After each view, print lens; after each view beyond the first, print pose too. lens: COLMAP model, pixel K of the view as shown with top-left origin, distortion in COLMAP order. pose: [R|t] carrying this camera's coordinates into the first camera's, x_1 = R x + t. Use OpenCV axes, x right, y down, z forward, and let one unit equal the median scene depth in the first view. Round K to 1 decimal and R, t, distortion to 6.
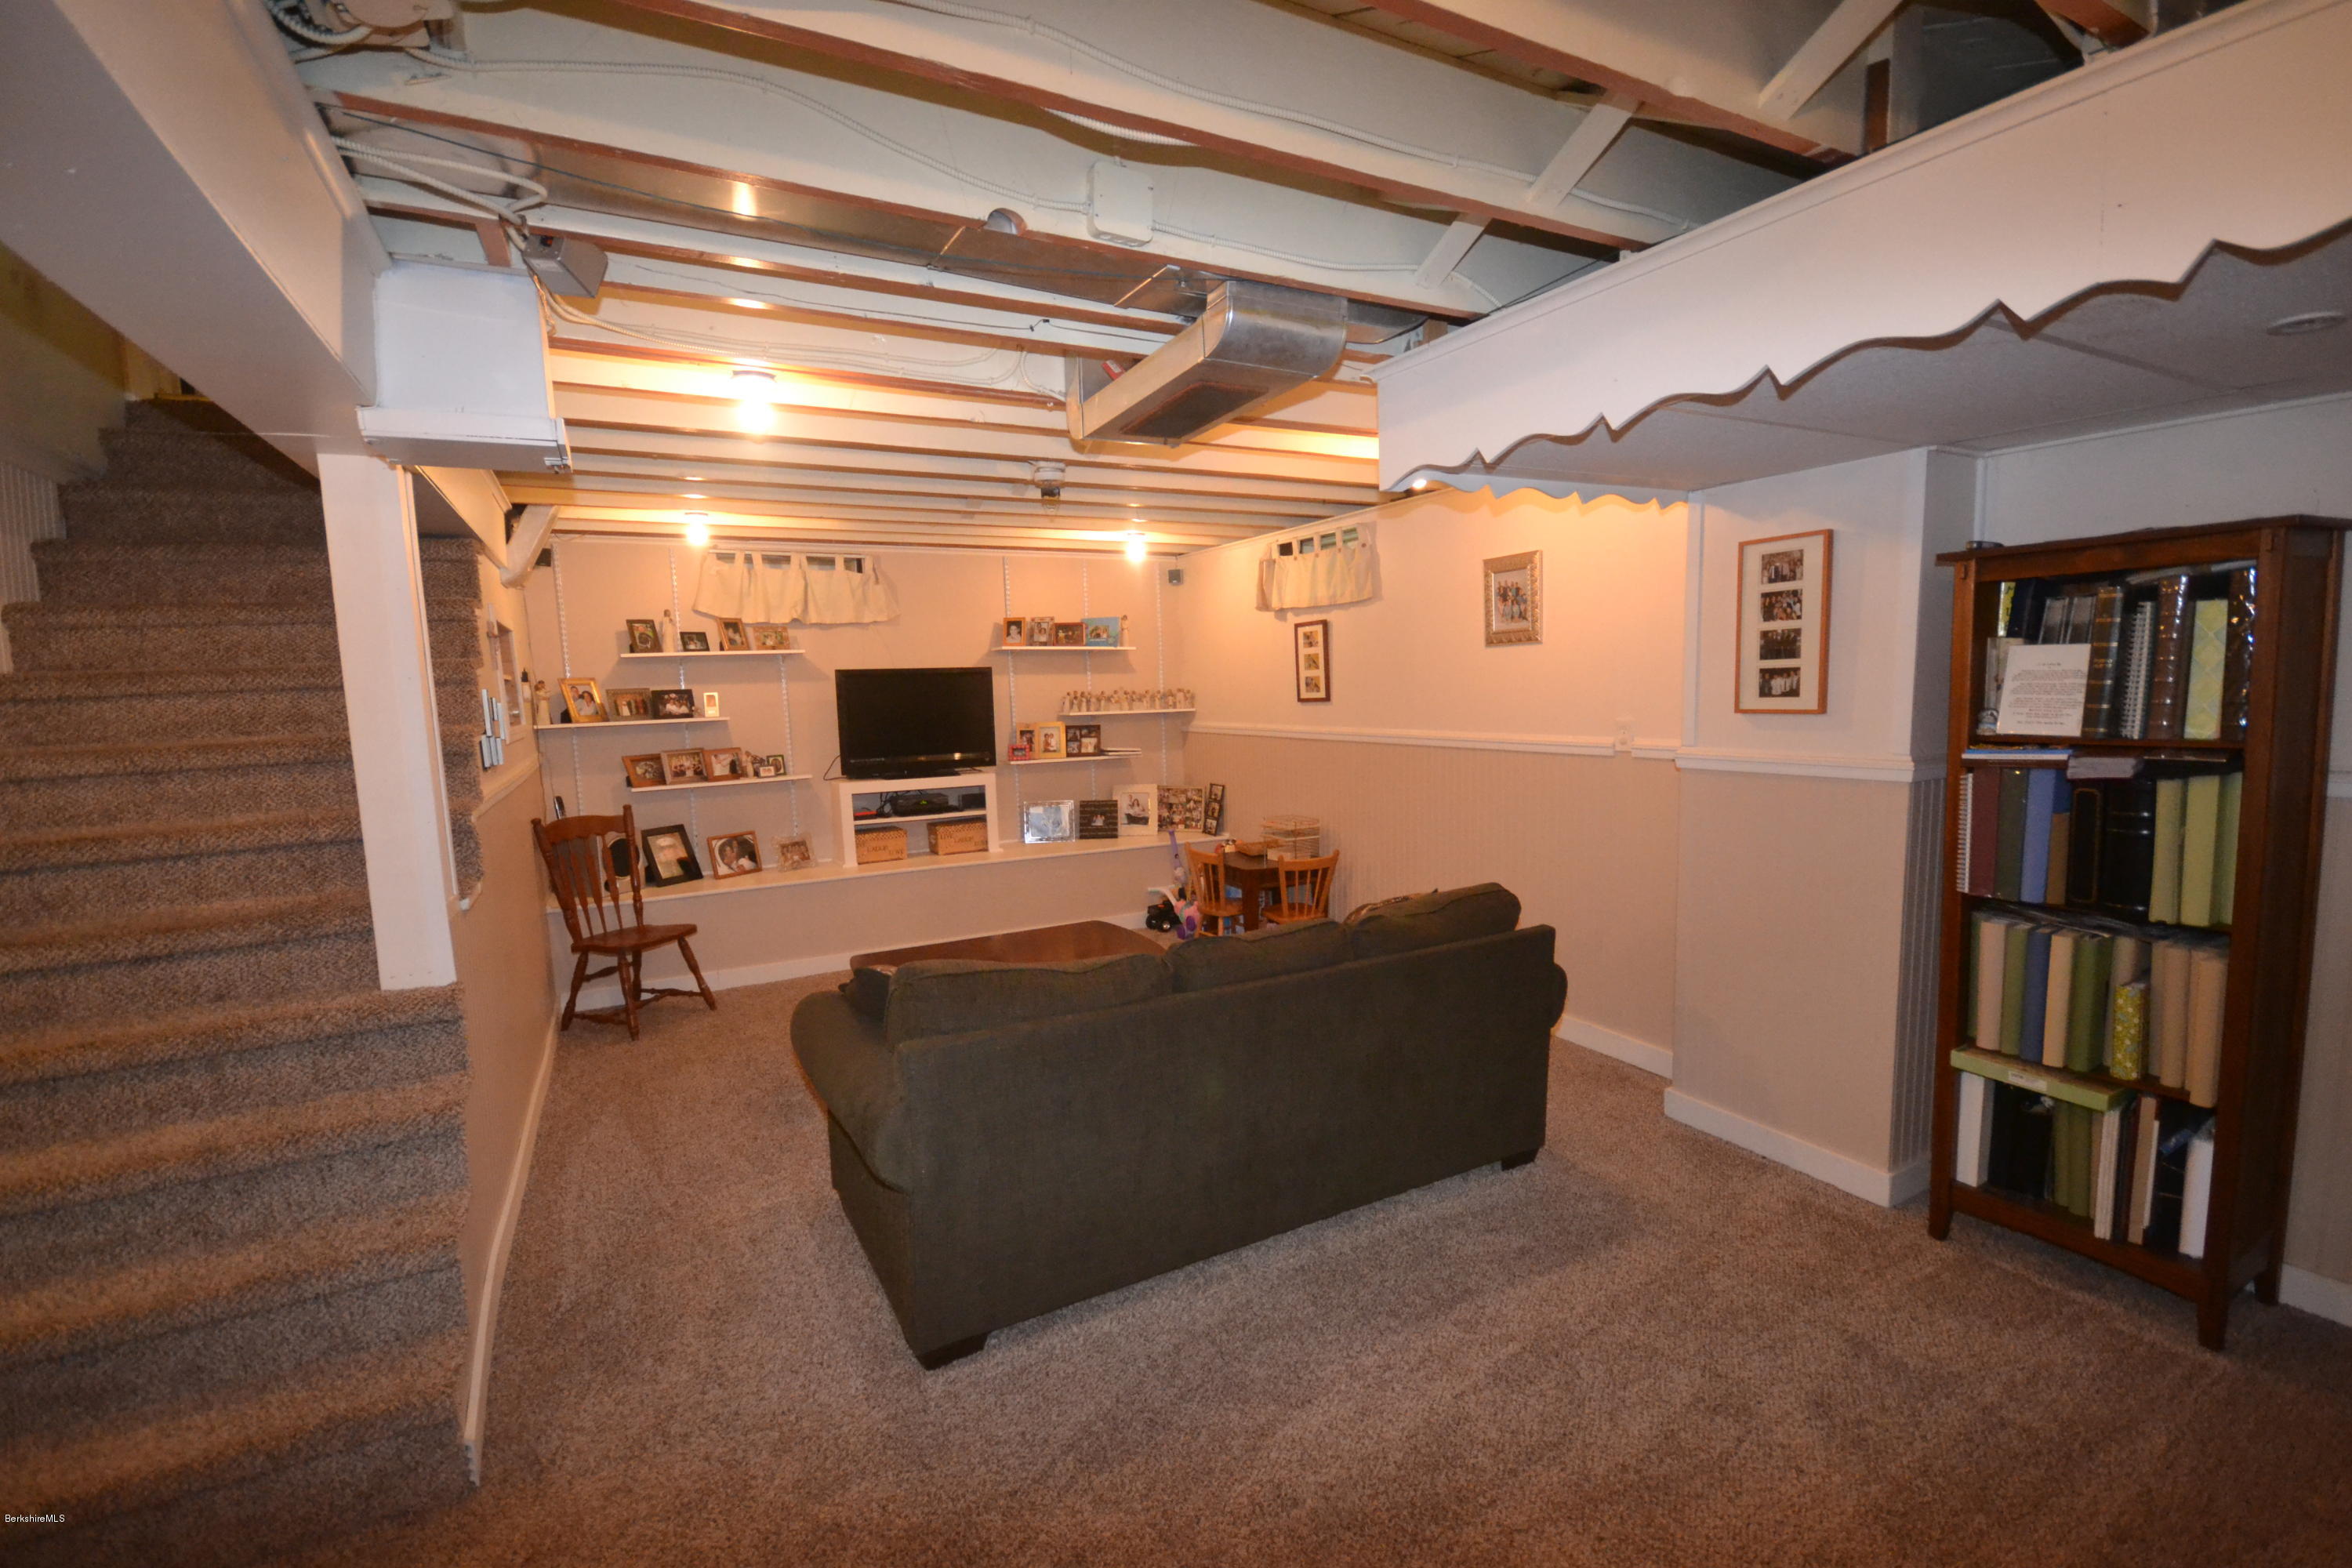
lens RADIAL K [[1033.1, 0, 1180.1], [0, 1033.1, 785.0], [0, 0, 1]] dist [0.001337, -0.001026]
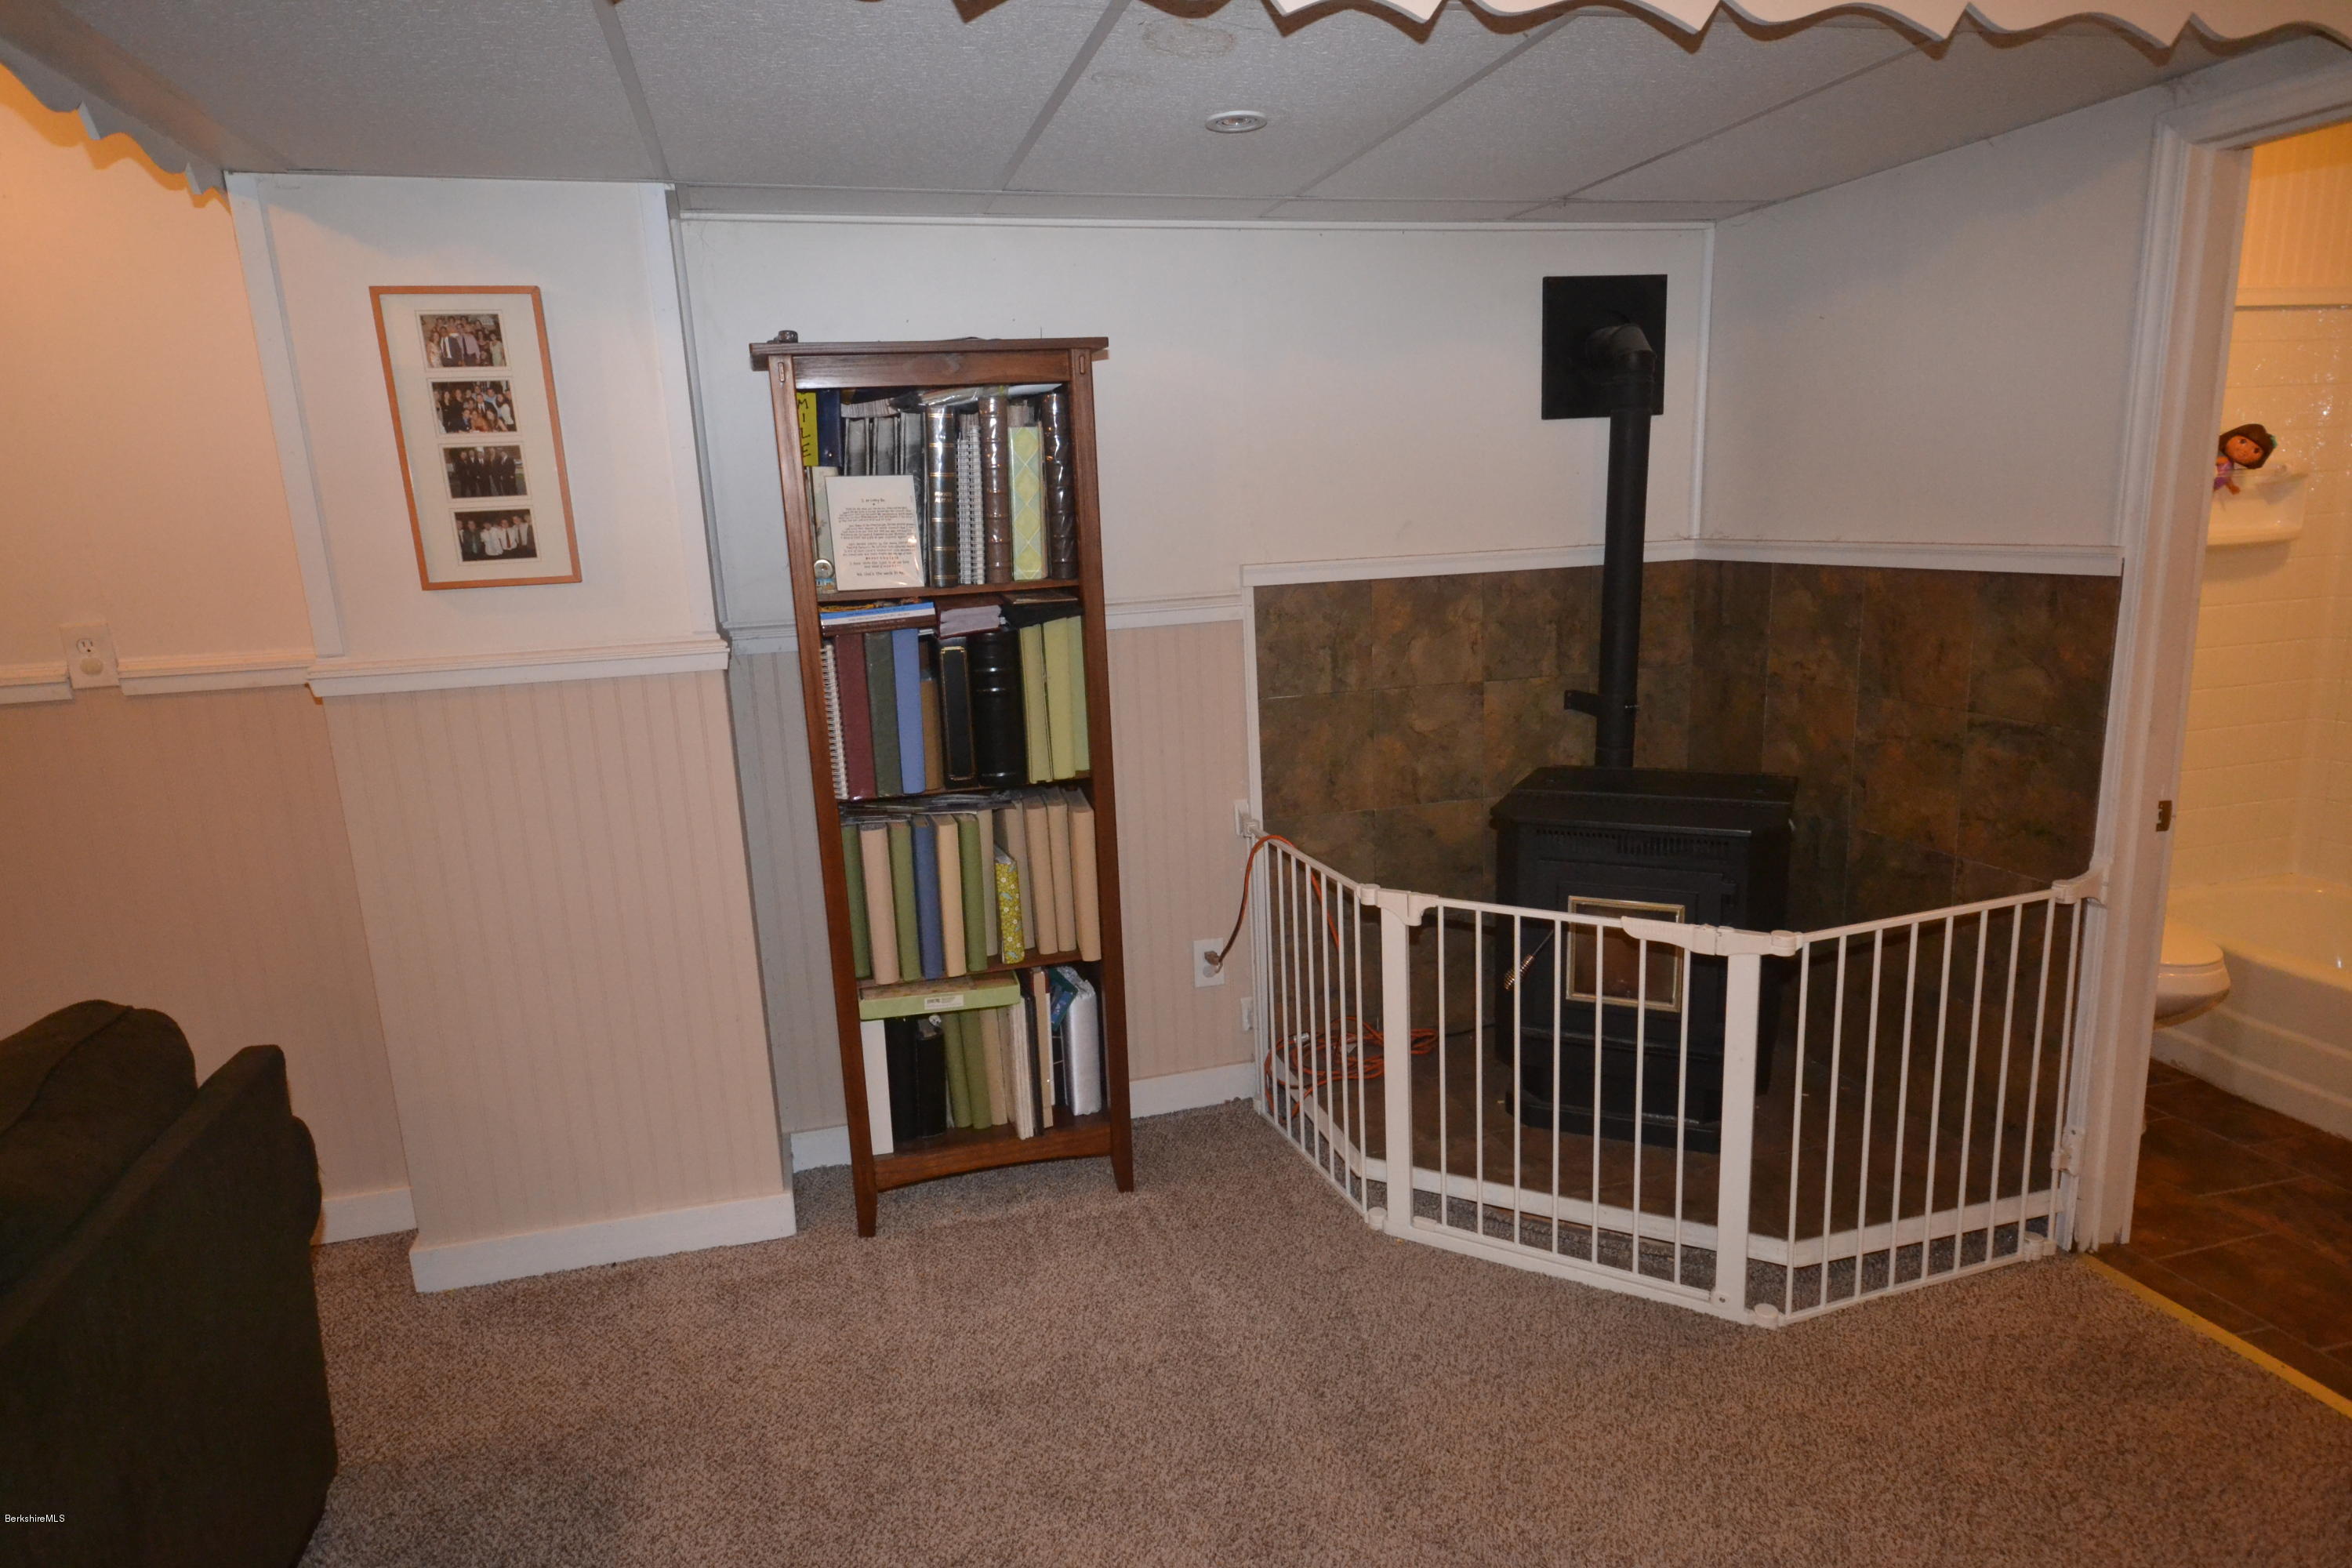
lens RADIAL K [[1427.9, 0, 1178.2], [0, 1427.9, 802.4], [0, 0, 1]] dist [0.014615, -0.000809]
pose [[0.231342, -0.195963, 0.952932, -0.203250], [0.130519, 0.976900, 0.169206, -0.042537], [-0.964078, 0.085231, 0.251575, 0.493249]]
